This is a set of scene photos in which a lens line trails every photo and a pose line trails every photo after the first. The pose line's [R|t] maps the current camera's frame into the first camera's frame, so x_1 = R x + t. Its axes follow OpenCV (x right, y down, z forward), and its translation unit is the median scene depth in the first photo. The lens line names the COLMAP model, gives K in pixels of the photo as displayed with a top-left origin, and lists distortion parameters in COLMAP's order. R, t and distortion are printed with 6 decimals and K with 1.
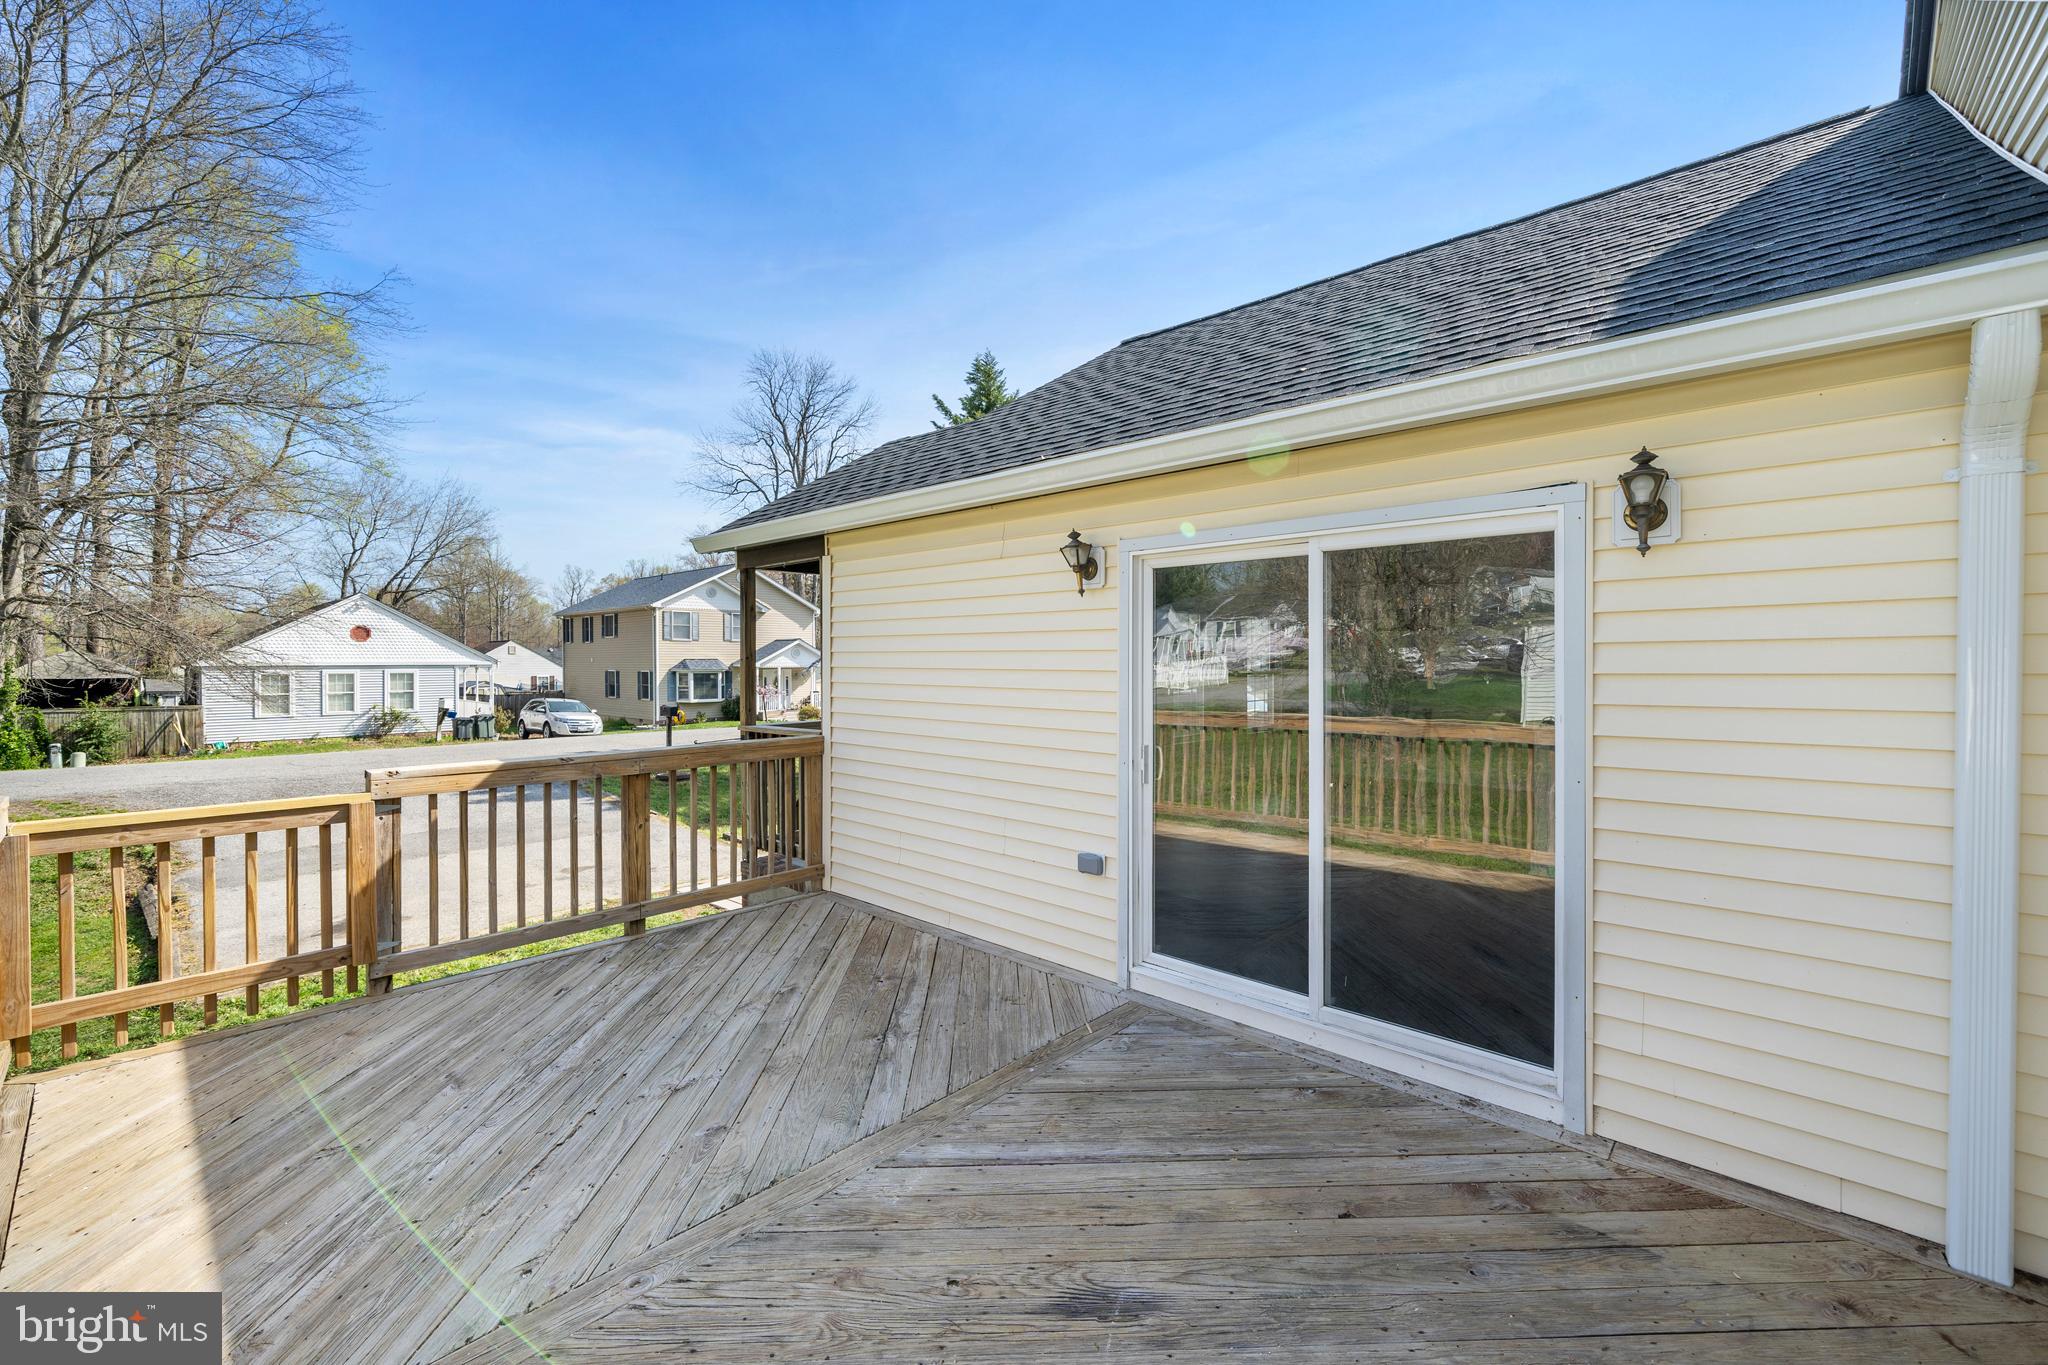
lens RADIAL K [[794.0, 0, 1027.7], [0, 794.0, 667.7], [0, 0, 1]] dist [0.002024, 0.000262]
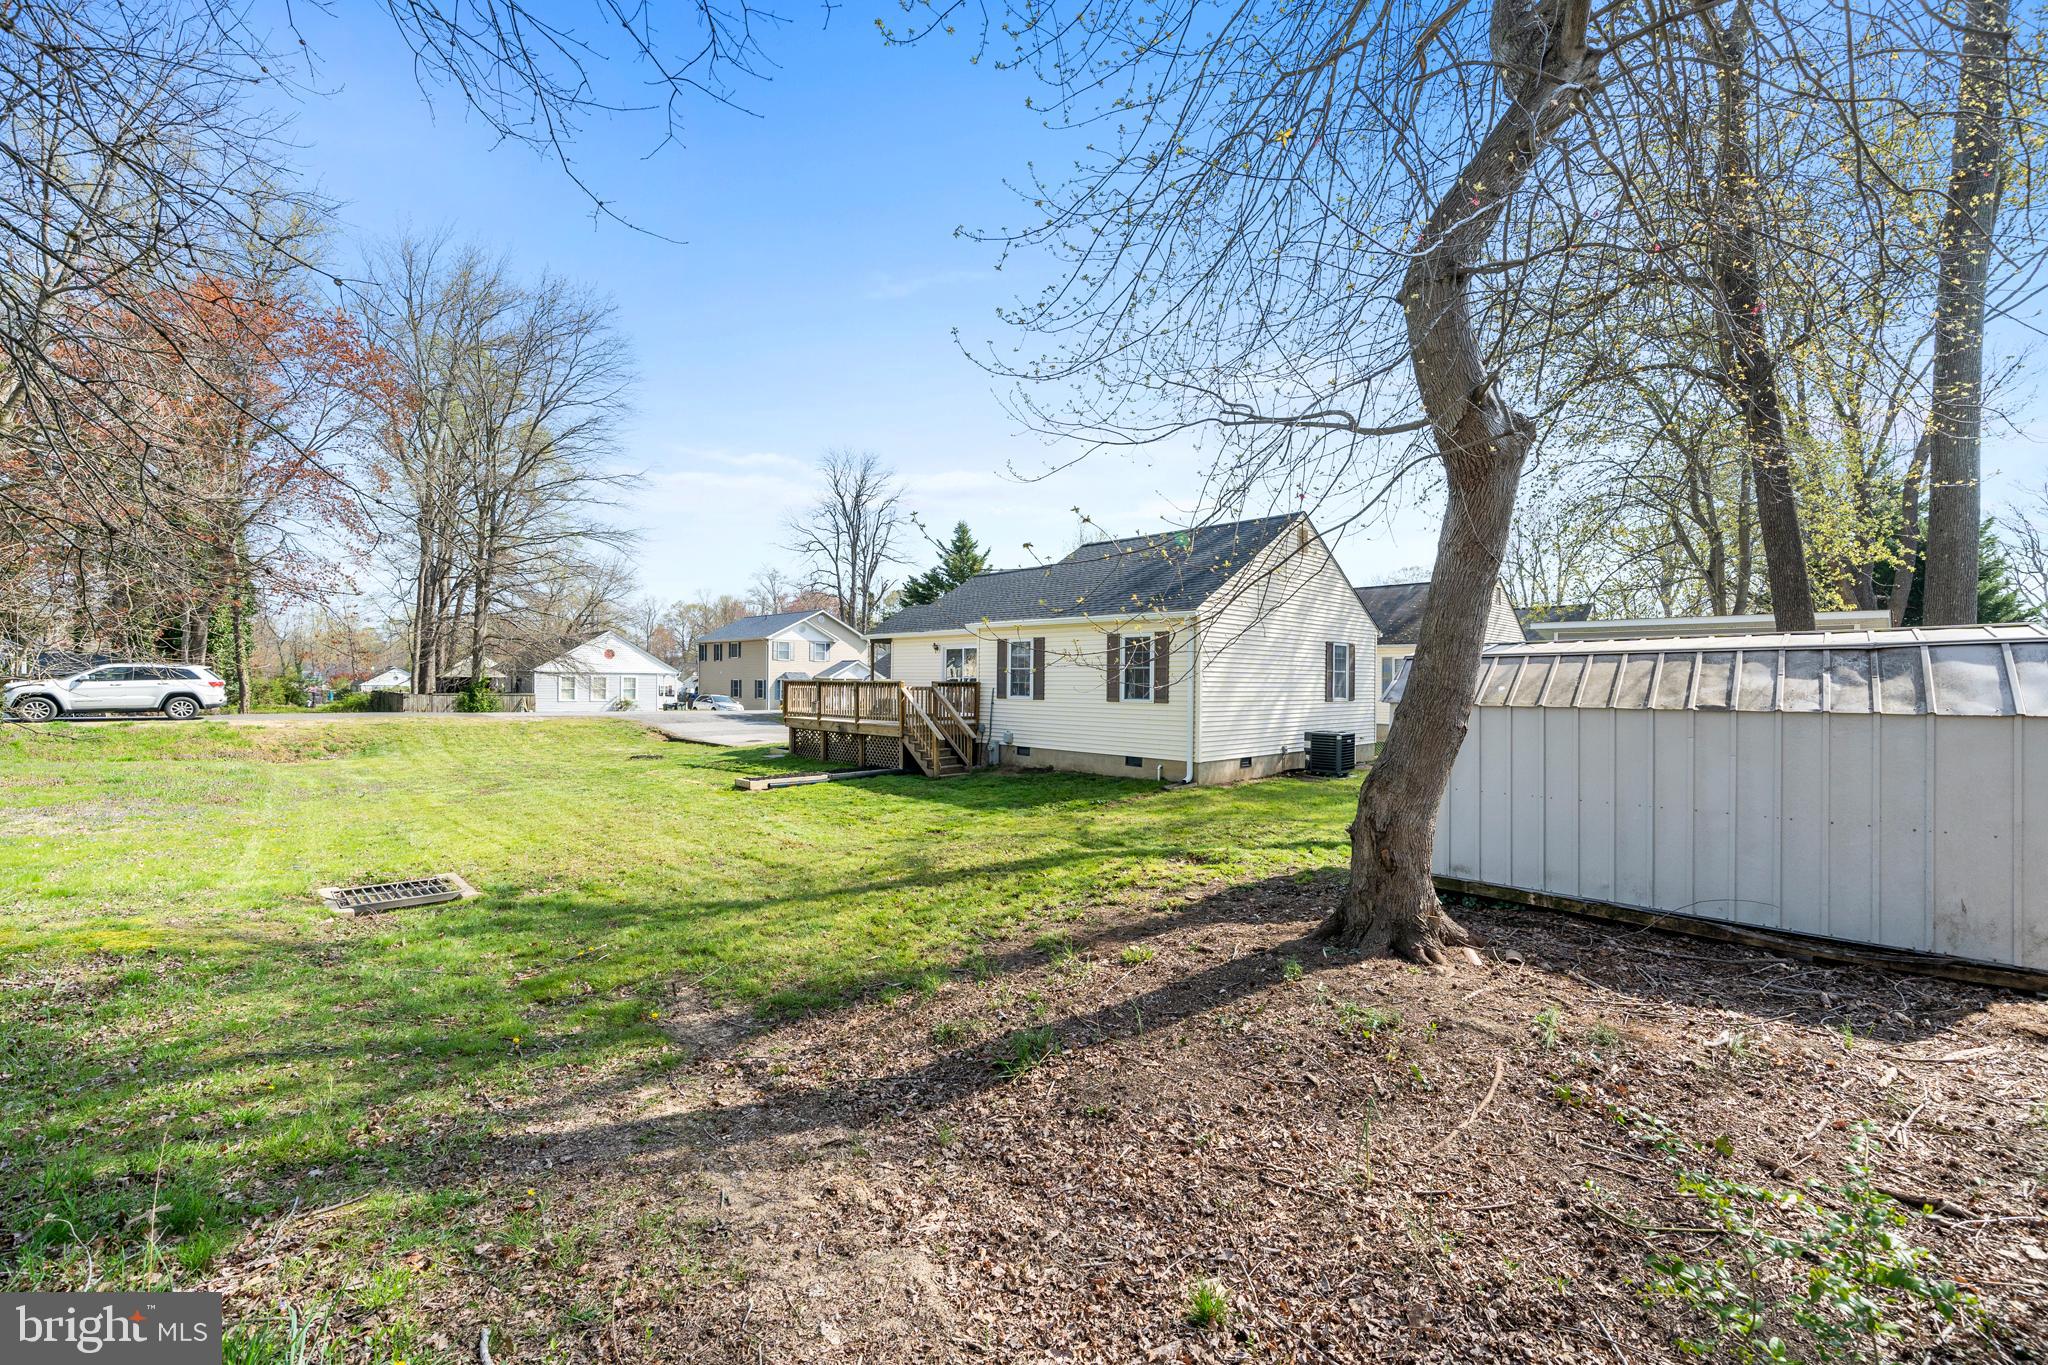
lens RADIAL K [[794.0, 0, 1026.1], [0, 794.0, 682.9], [0, 0, 1]] dist [0.002024, 0.000262]
pose [[0.998884, 0.010143, -0.046136, 0.103688], [-0.010583, 0.999901, -0.009295, 0.019087], [0.046037, 0.009773, 0.998892, -0.508832]]
